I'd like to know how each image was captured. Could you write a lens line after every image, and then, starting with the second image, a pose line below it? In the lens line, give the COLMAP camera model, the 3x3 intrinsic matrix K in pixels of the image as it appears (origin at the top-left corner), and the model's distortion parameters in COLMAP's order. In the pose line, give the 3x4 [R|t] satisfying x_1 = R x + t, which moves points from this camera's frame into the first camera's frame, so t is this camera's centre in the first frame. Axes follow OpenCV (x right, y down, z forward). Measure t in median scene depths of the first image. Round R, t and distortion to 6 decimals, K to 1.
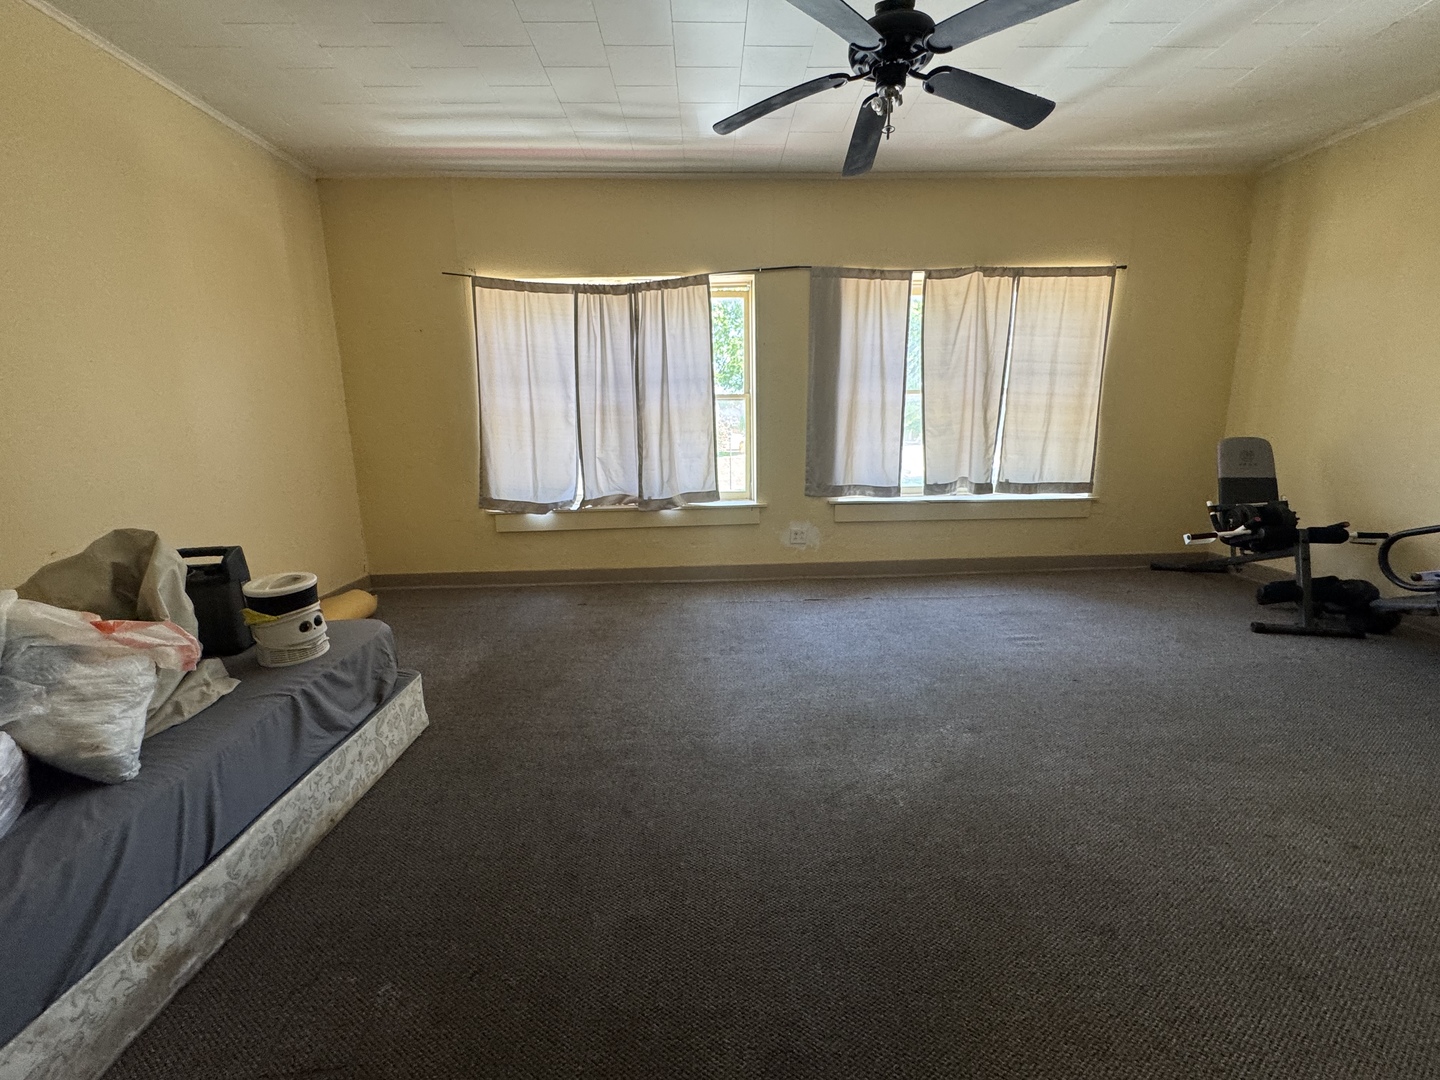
lens RADIAL K [[576.8, 0, 723.1], [0, 576.8, 538.7], [0, 0, 1]] dist [-0.002940, 0.000017]
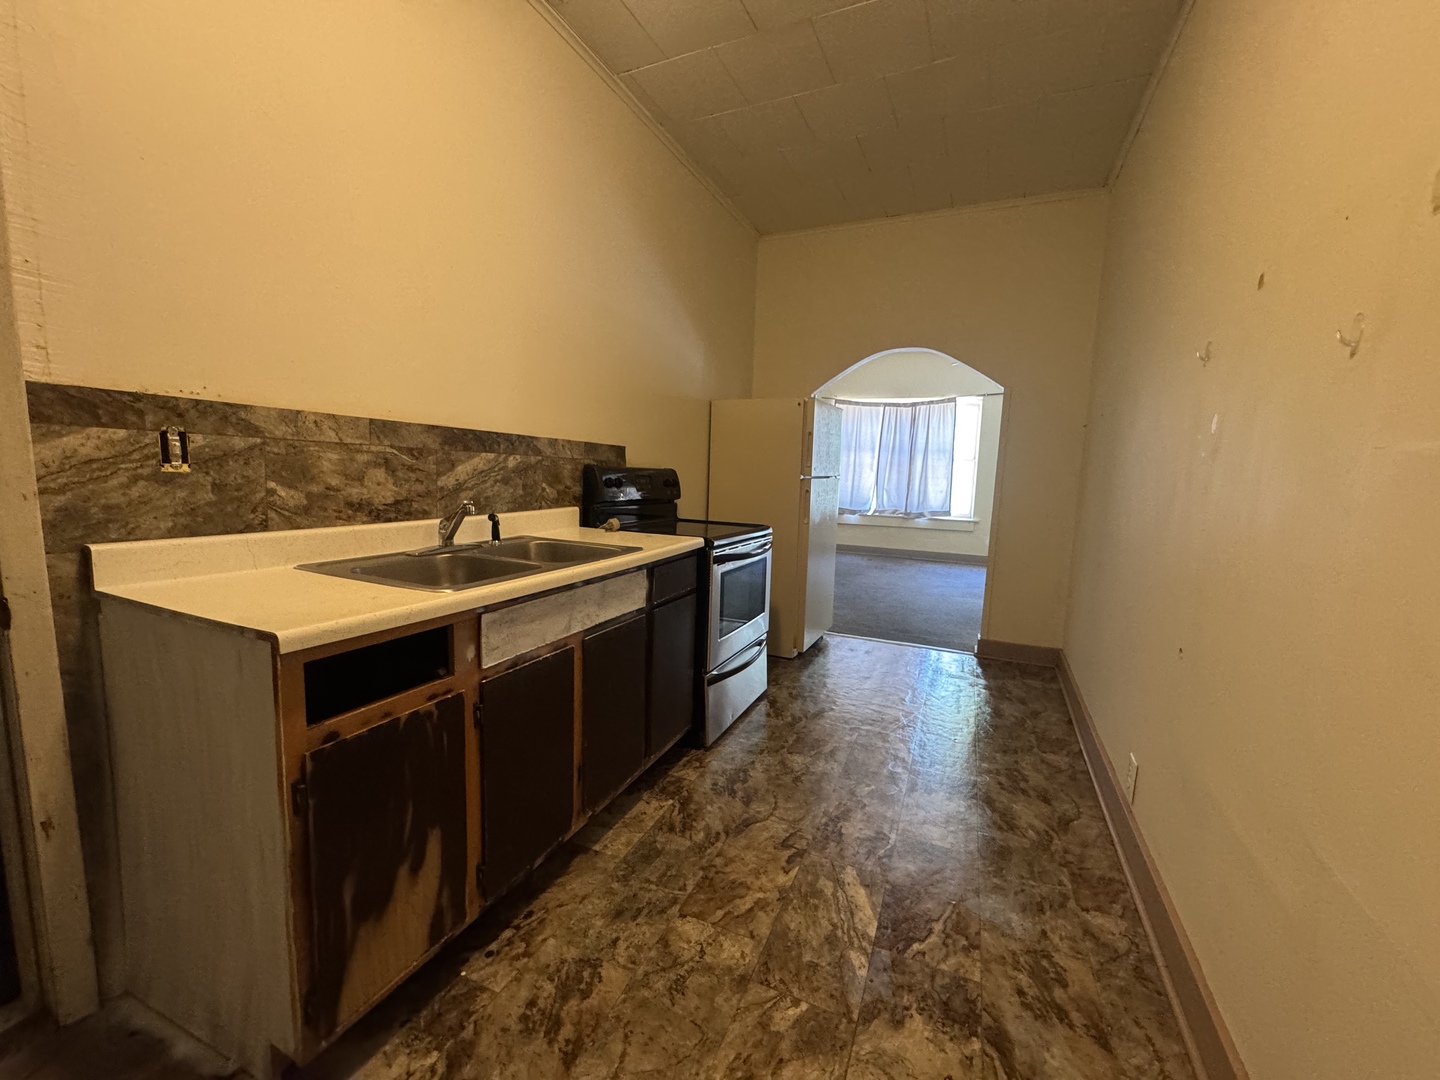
lens RADIAL K [[576.8, 0, 720.5], [0, 576.8, 542.7], [0, 0, 1]] dist [-0.002940, 0.000017]
pose [[0.889484, 0.104110, -0.444948, 0.181208], [-0.135385, 0.990025, -0.038996, 0.200912], [0.436450, 0.094925, 0.894707, -1.012325]]
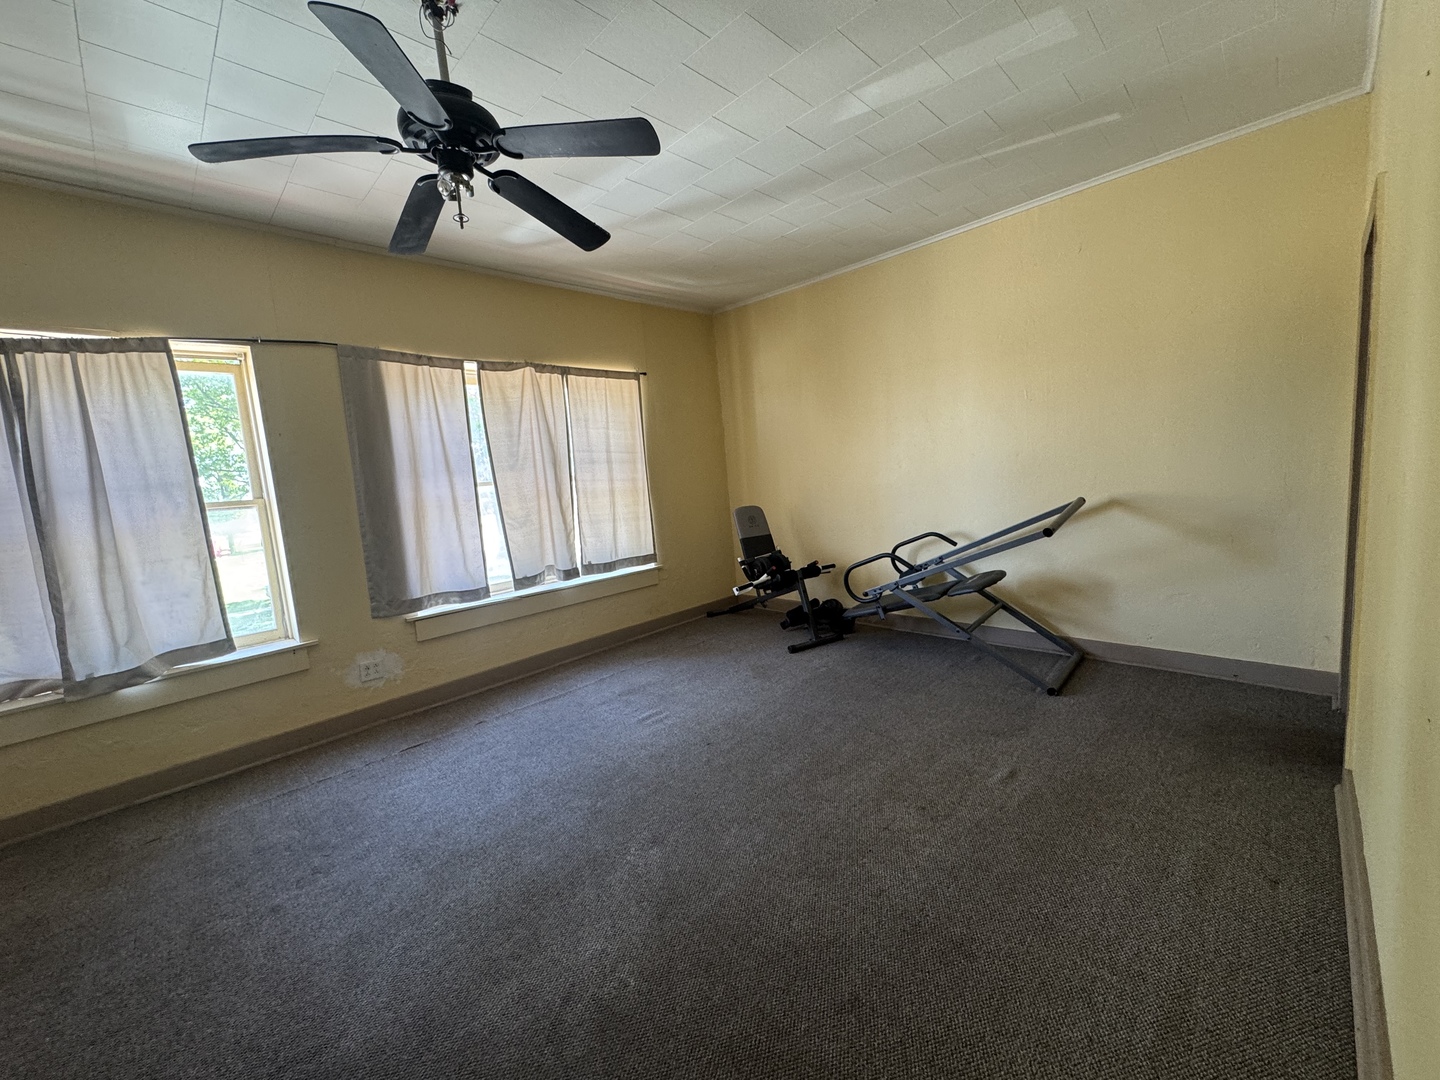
lens RADIAL K [[576.8, 0, 720.7], [0, 576.8, 538.8], [0, 0, 1]] dist [-0.002940, 0.000017]
pose [[0.720486, -0.117754, 0.683399, -0.047177], [0.202204, 0.978327, -0.044606, -0.054630], [-0.663335, 0.170324, 0.728681, 0.088131]]
